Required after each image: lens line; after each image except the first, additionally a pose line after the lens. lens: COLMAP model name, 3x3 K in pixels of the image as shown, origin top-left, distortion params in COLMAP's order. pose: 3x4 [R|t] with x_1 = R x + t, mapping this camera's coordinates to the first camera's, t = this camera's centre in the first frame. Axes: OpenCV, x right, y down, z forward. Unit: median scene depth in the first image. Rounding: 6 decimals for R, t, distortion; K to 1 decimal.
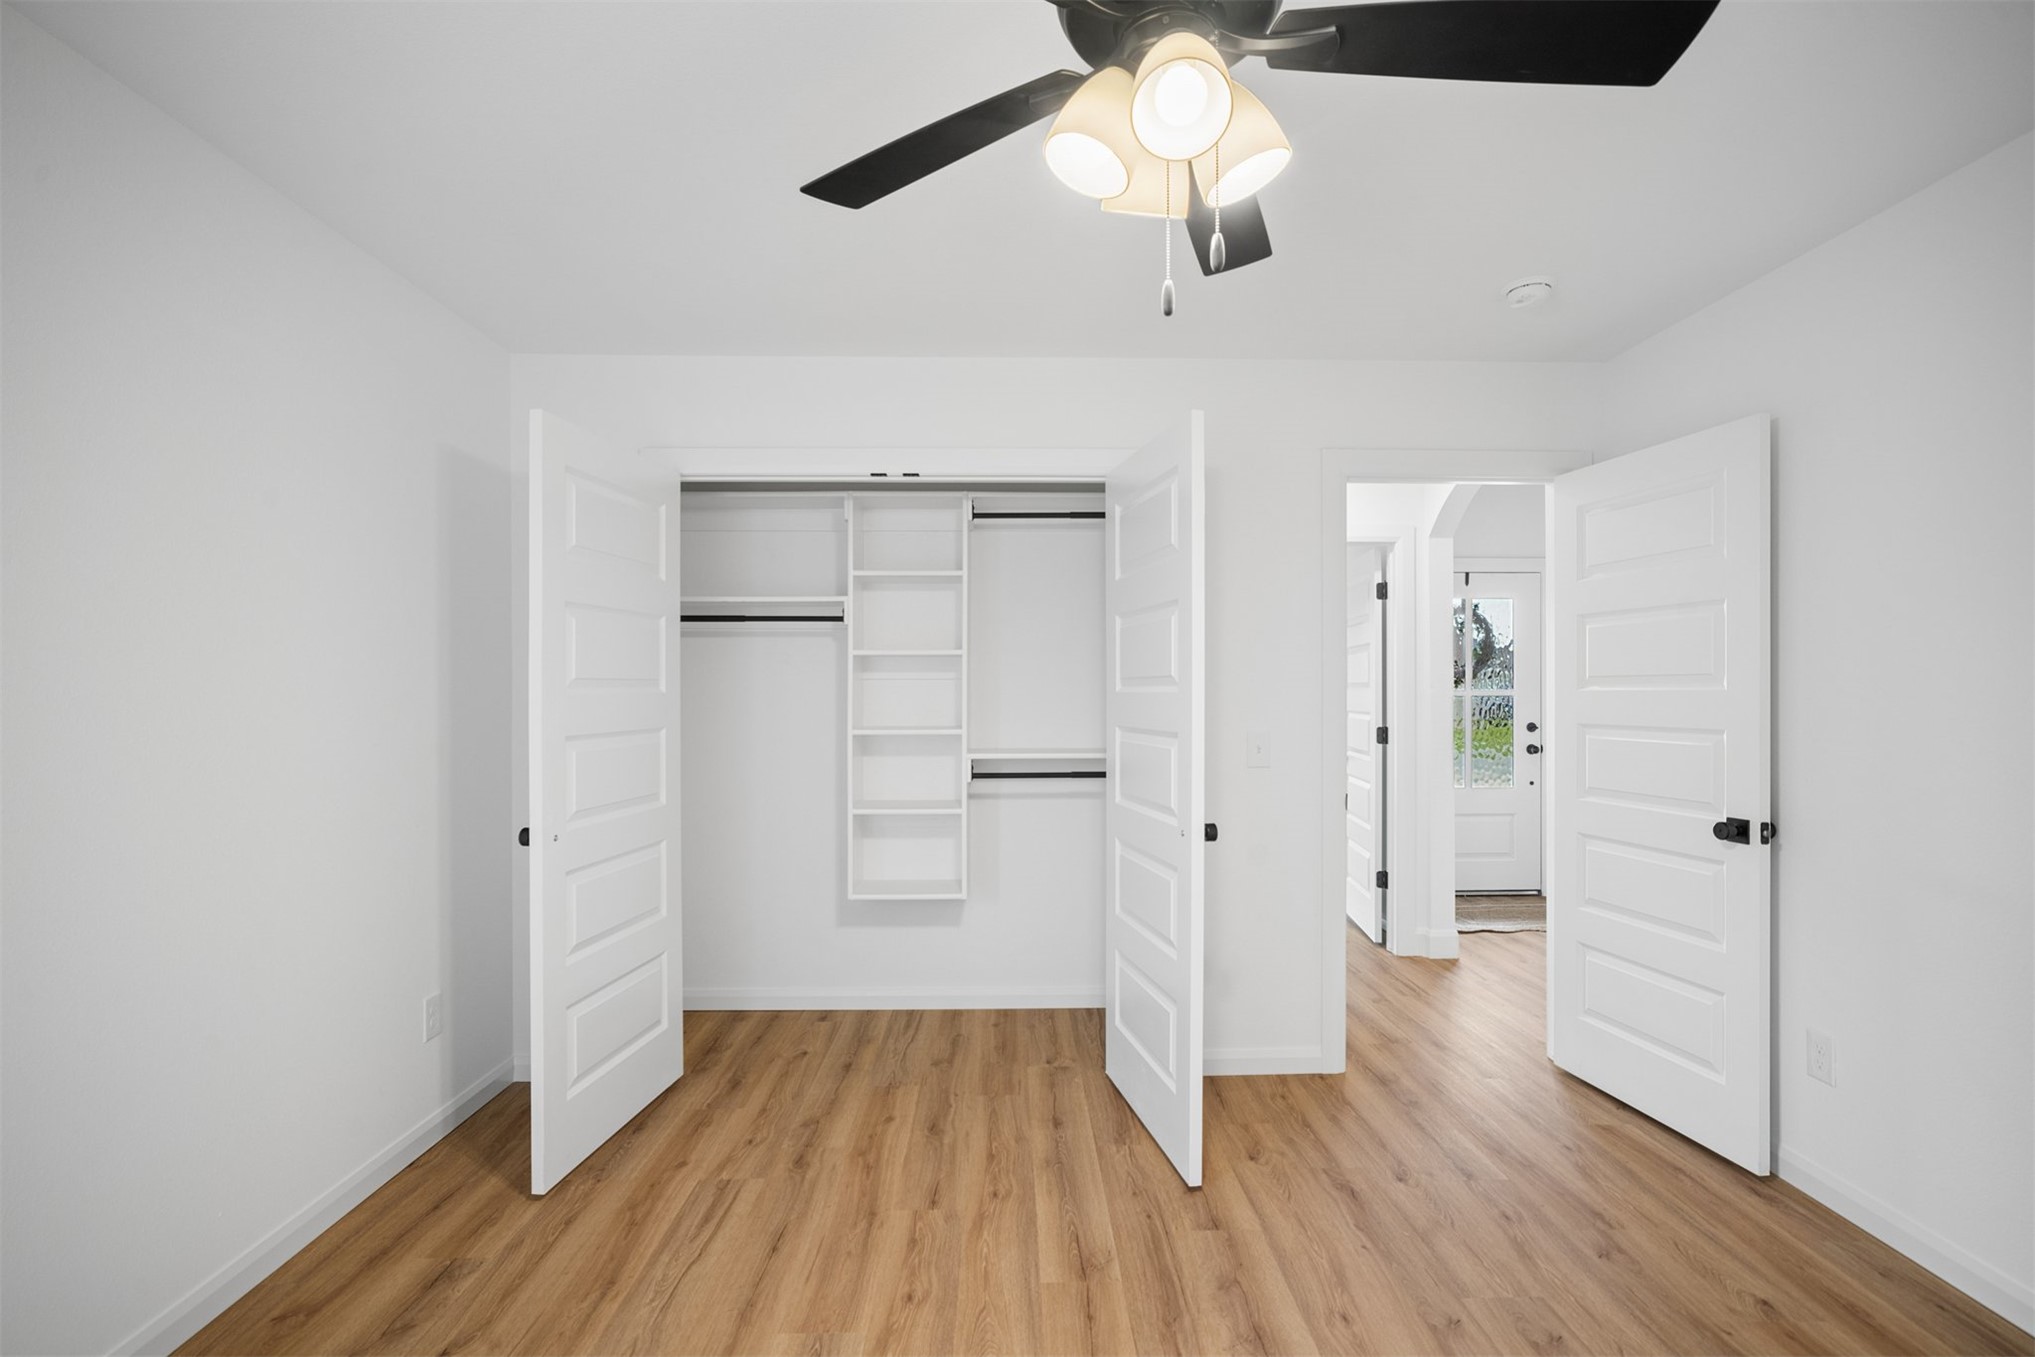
lens RADIAL K [[944.6, 0, 1029.8], [0, 944.6, 689.7], [0, 0, 1]] dist [-0.019453, 0.014475]
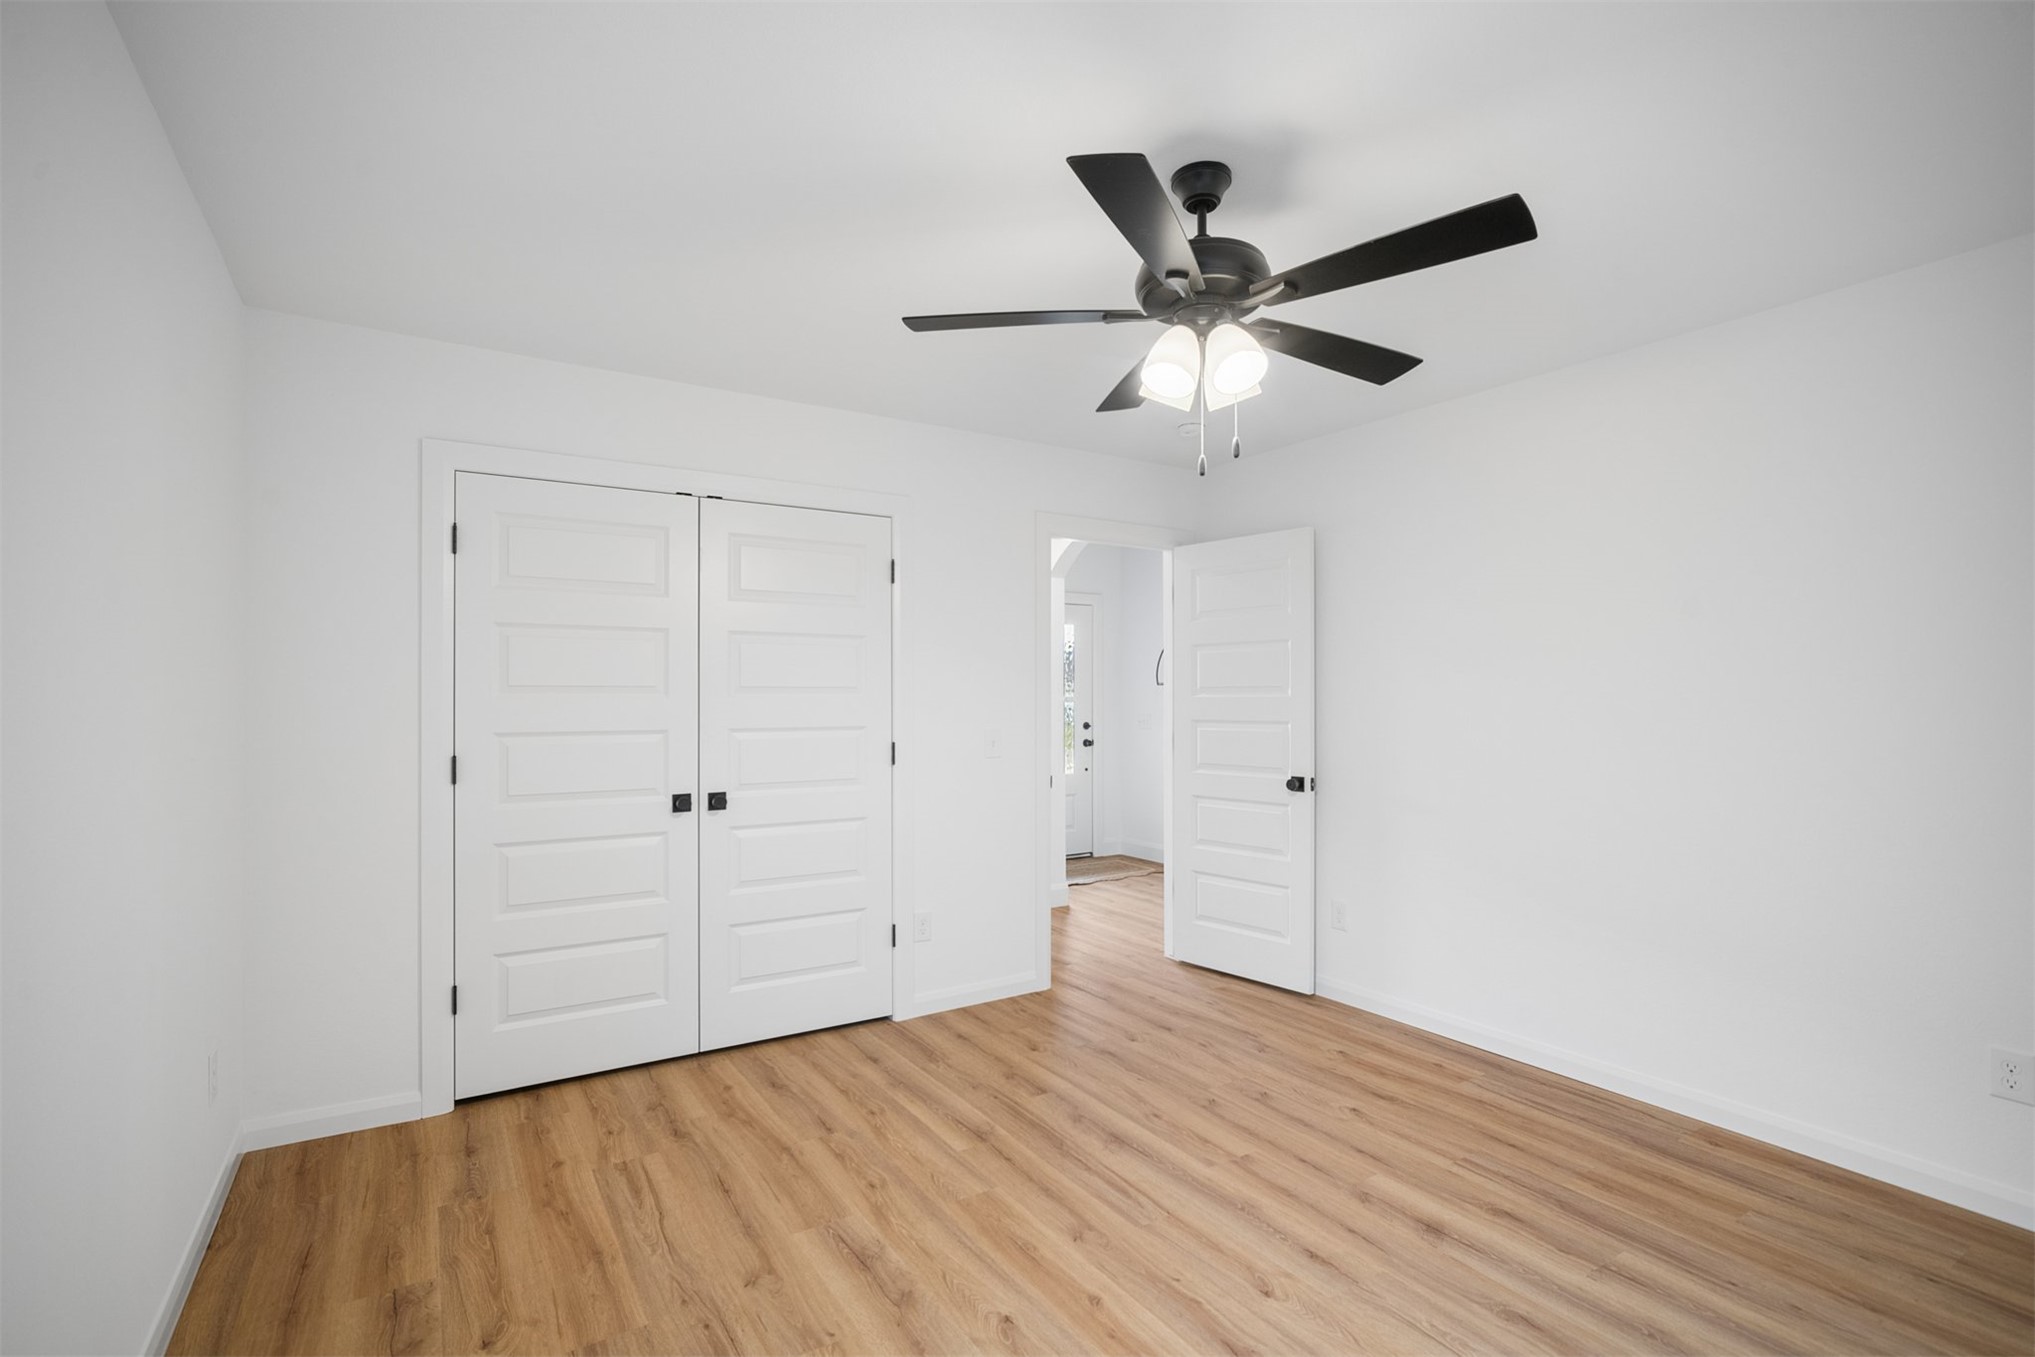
lens RADIAL K [[944.6, 0, 1029.8], [0, 944.6, 689.7], [0, 0, 1]] dist [-0.019453, 0.014475]
pose [[0.851738, 0.004026, 0.523952, -0.507838], [0.000101, 0.999969, -0.007848, 0.000884], [-0.523967, 0.006738, 0.851712, -0.145228]]
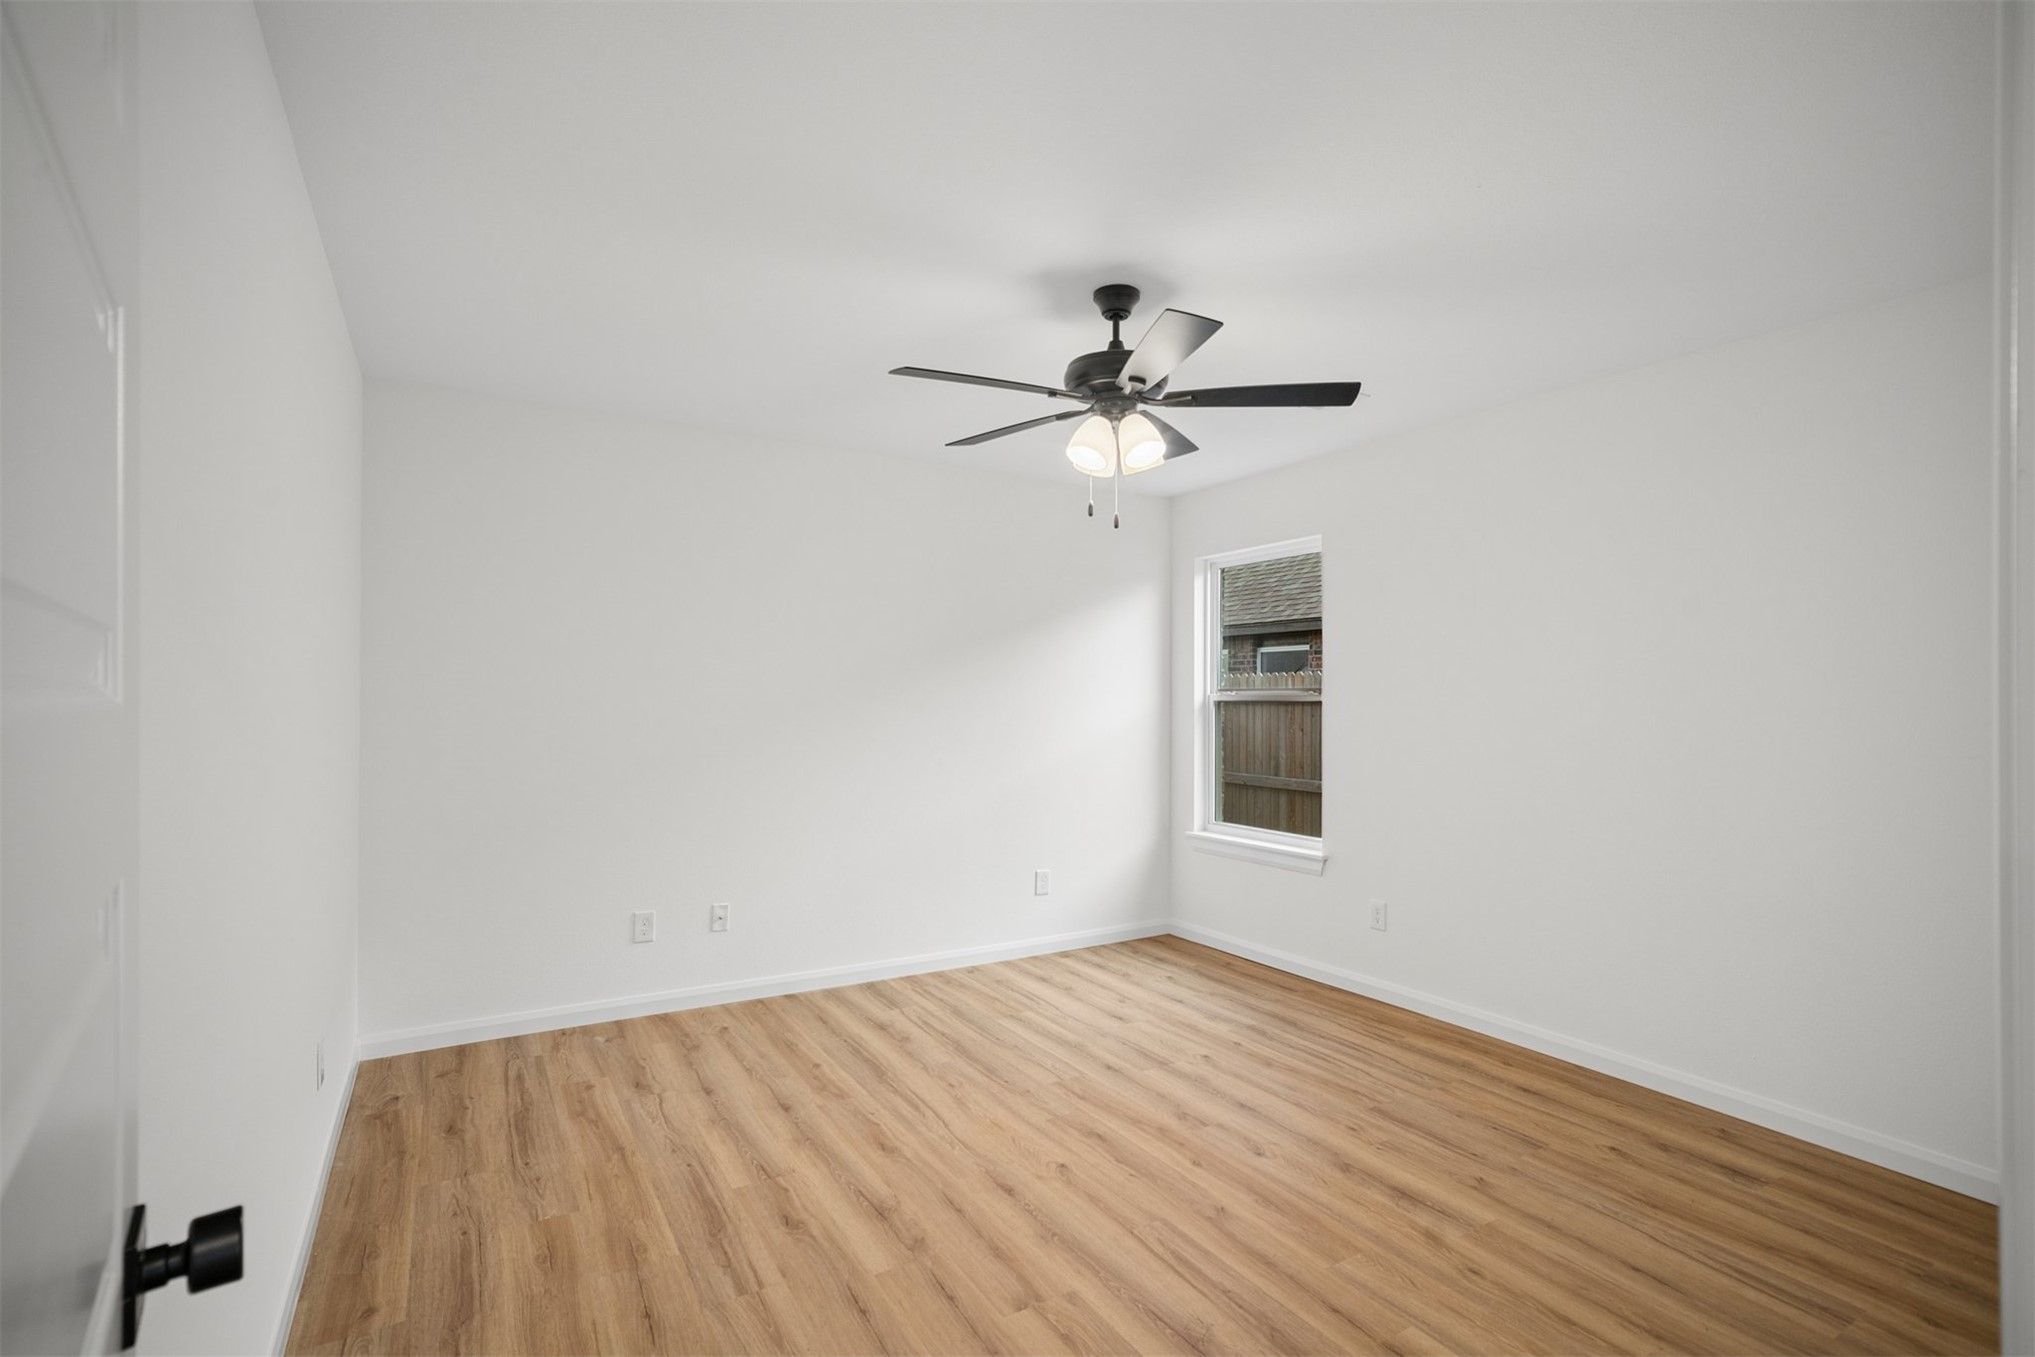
lens RADIAL K [[944.6, 0, 1029.8], [0, 944.6, 689.7], [0, 0, 1]] dist [-0.019453, 0.014475]
pose [[-0.864510, -0.005853, -0.502581, 0.711444], [-0.003825, 0.999980, -0.005067, -0.005175], [0.502601, -0.002458, -0.864515, 1.401312]]
